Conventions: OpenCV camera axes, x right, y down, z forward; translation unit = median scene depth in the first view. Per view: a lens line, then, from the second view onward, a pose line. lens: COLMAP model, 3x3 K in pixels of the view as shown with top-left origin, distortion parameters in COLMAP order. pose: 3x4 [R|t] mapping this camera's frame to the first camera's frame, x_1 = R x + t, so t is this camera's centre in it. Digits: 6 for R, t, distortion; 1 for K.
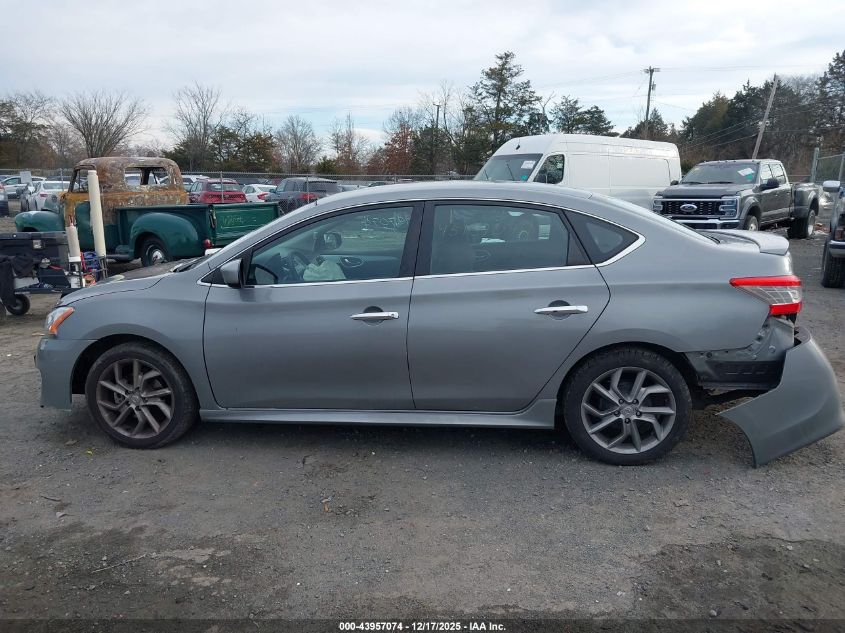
lens RADIAL K [[666.1, 0, 424.2], [0, 666.1, 317.4], [0, 0, 1]] dist [0.009469, -0.004484]
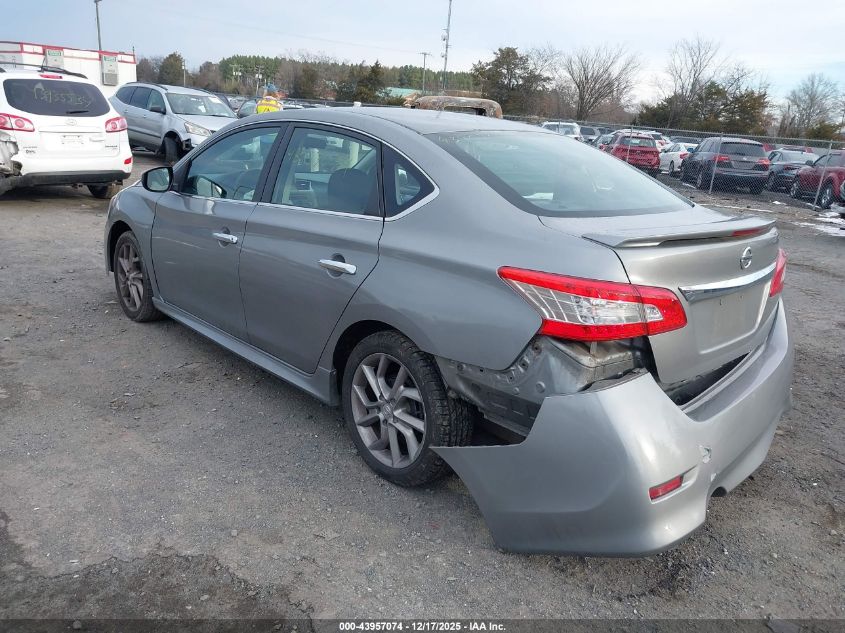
lens RADIAL K [[666.1, 0, 421.0], [0, 666.1, 316.3], [0, 0, 1]] dist [0.009469, -0.004484]
pose [[0.762450, 0.238635, -0.601434, 0.767163], [-0.203459, 0.970779, 0.127253, -0.072950], [0.614227, 0.025343, 0.788723, 0.406113]]
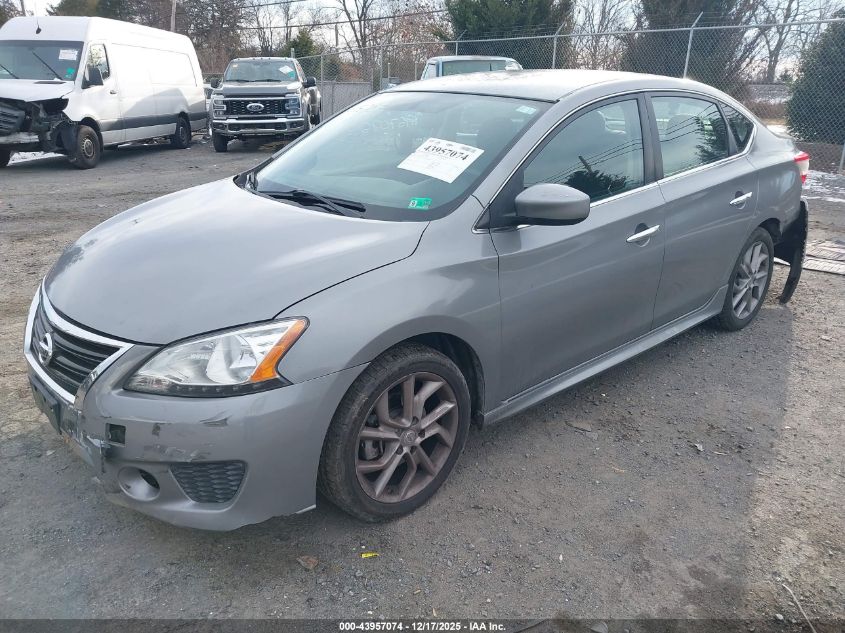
lens RADIAL K [[666.1, 0, 423.3], [0, 666.1, 313.3], [0, 0, 1]] dist [0.009469, -0.004484]
pose [[0.655118, -0.243132, 0.715337, -0.210845], [0.145071, 0.969668, 0.196717, -0.026670], [-0.741468, -0.025098, 0.670518, 0.148564]]
